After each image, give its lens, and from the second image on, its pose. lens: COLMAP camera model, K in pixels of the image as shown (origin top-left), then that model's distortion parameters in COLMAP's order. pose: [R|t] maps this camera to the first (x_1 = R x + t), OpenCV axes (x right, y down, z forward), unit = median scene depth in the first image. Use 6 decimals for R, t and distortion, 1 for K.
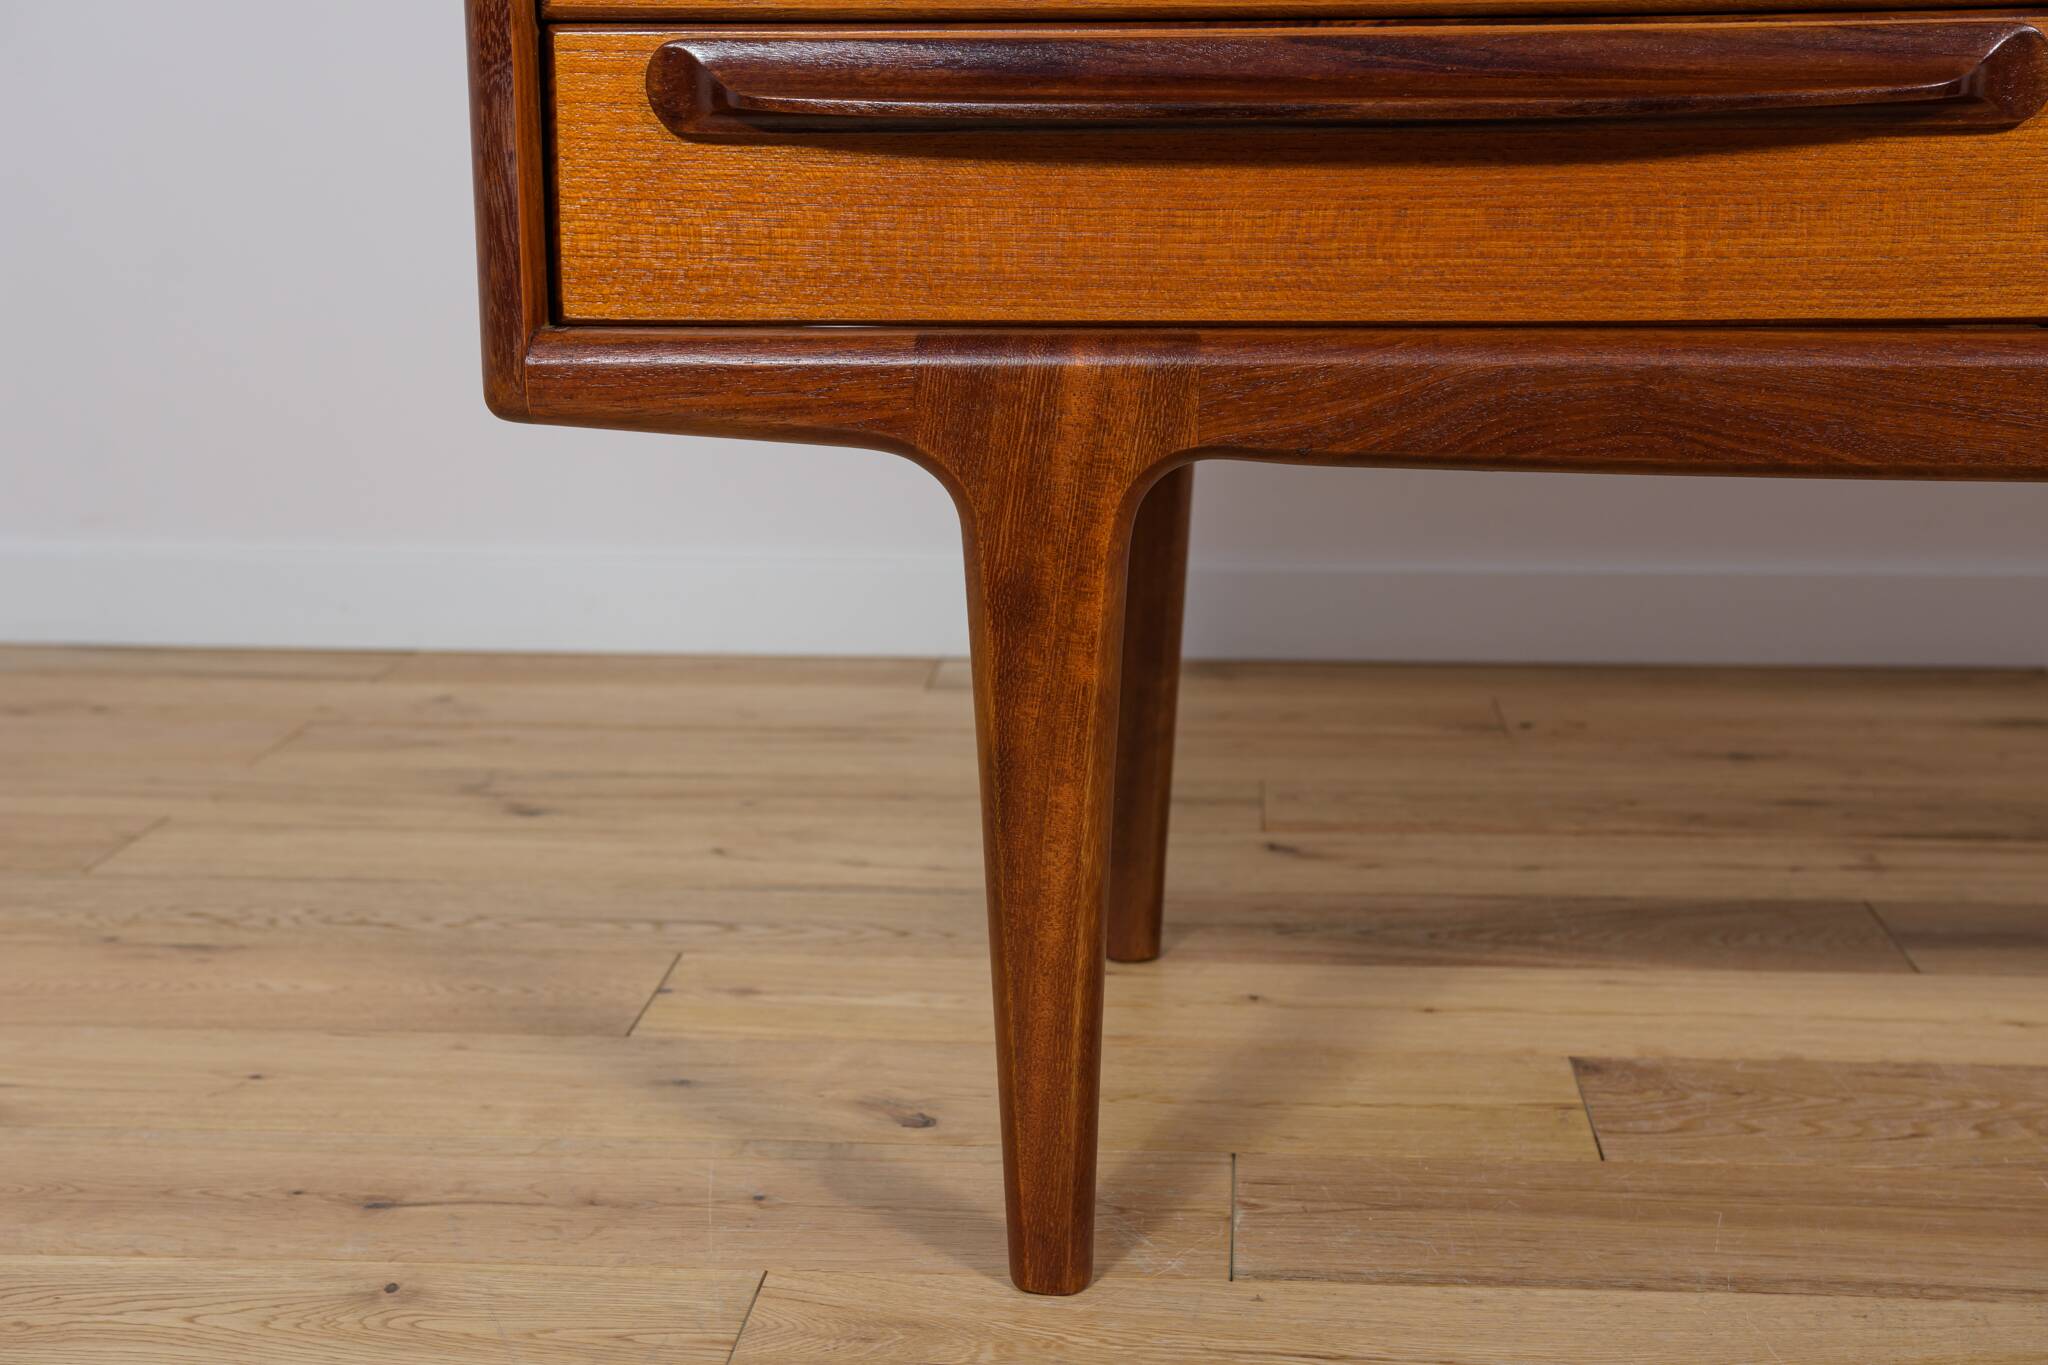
lens RADIAL K [[2921.6, 0, 1030.3], [0, 2921.6, 685.6], [0, 0, 1]] dist [0.079056, 0.127757]
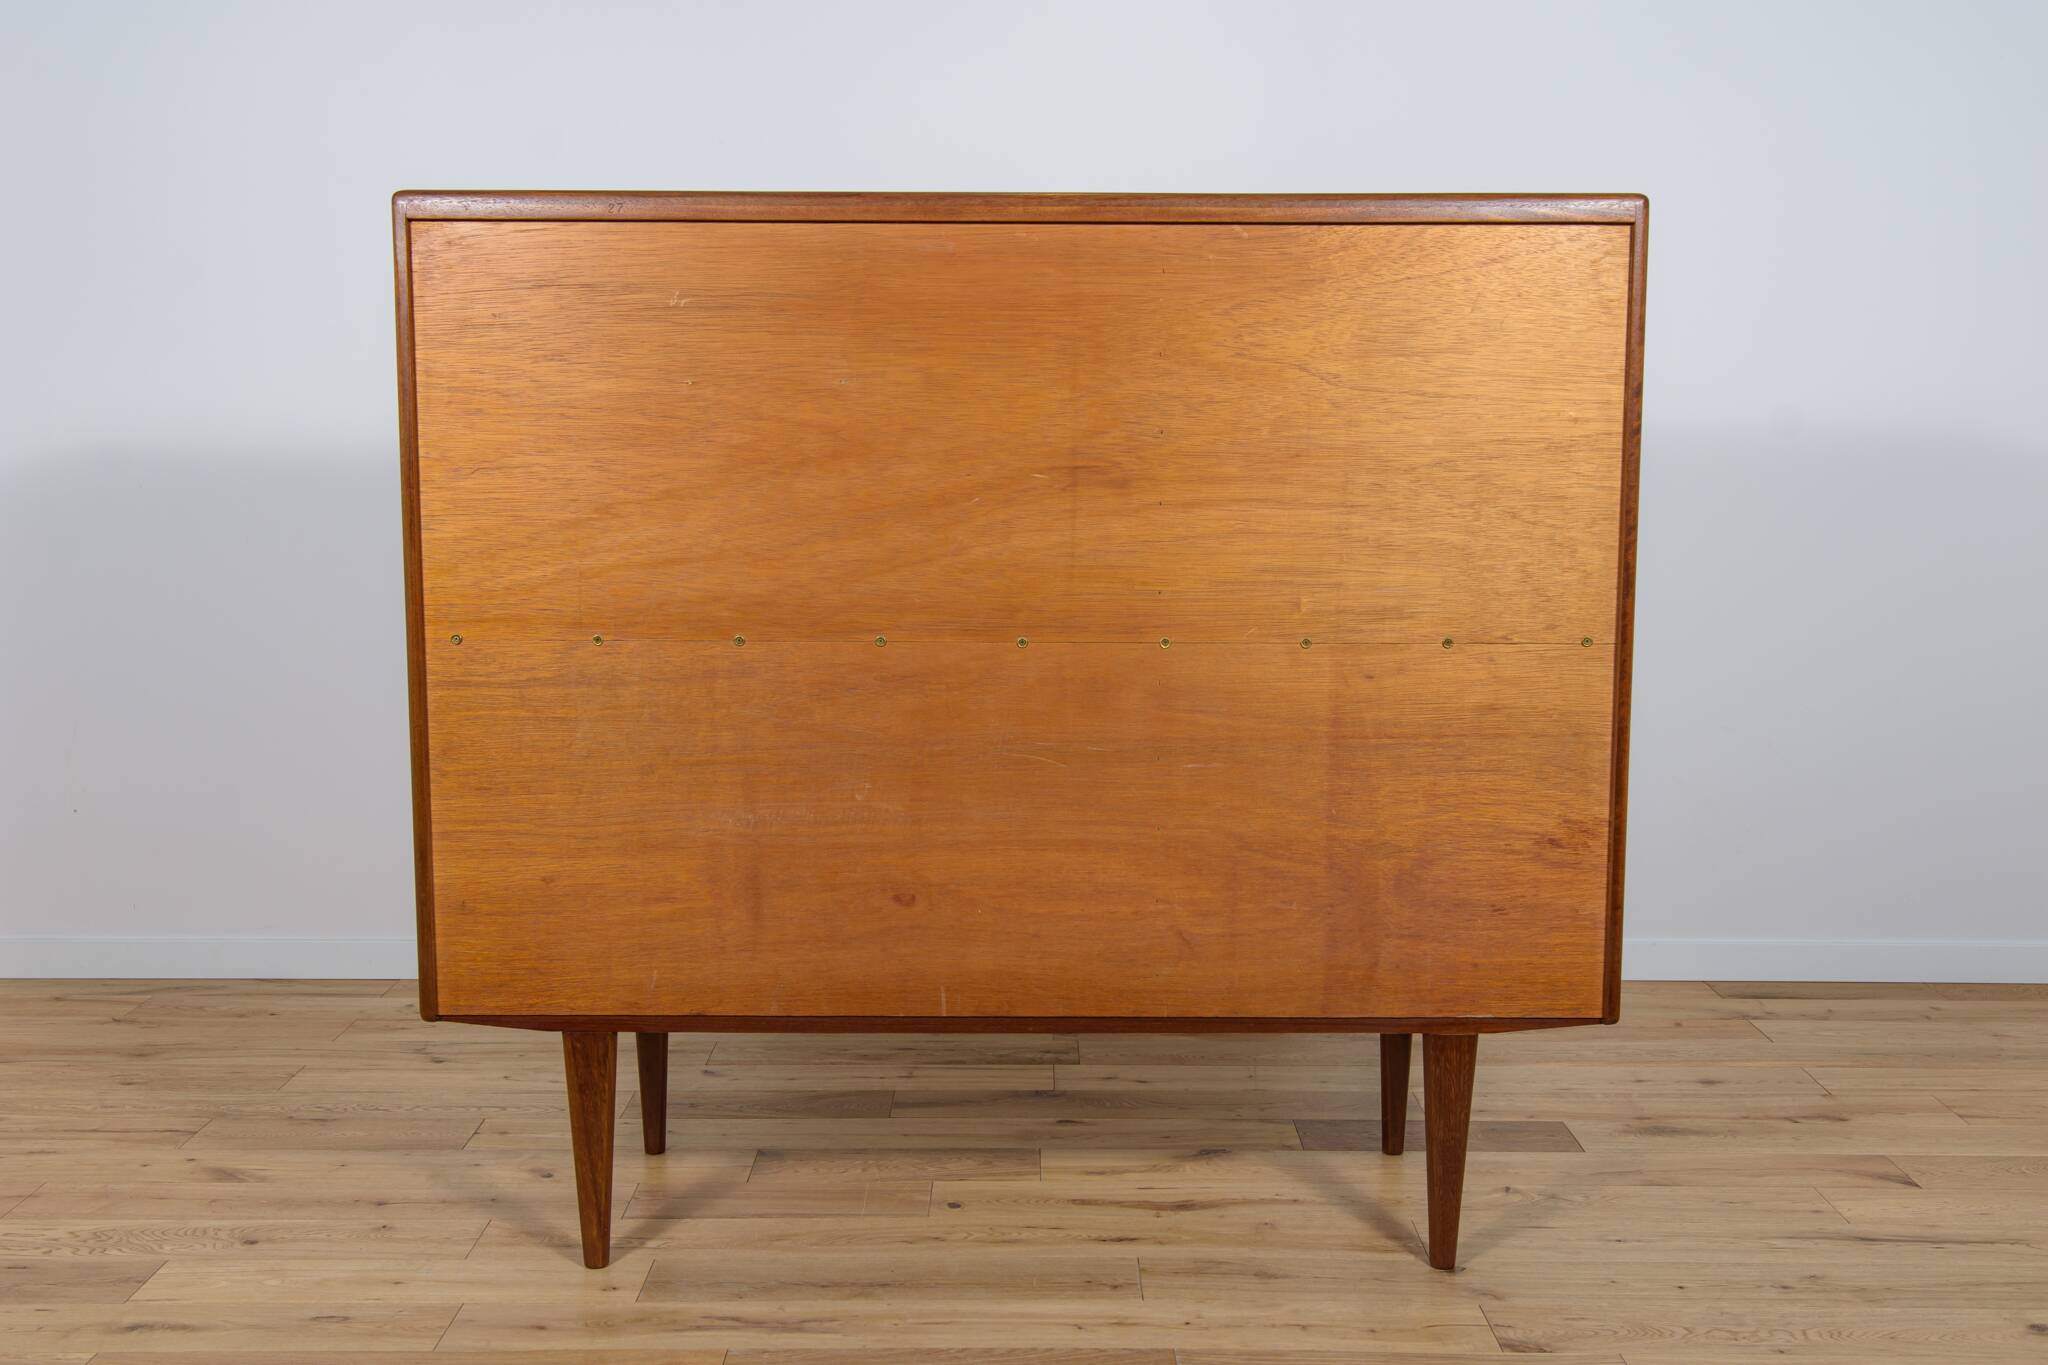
lens RADIAL K [[2082.2, 0, 1026.0], [0, 2082.2, 682.8], [0, 0, 1]] dist [-0.003377, 0.027334]
pose [[0.996948, -0.005147, 0.077895, 0.345651], [0.010981, 0.997149, -0.074651, -0.242347], [-0.077289, 0.075279, 0.994163, -1.532298]]
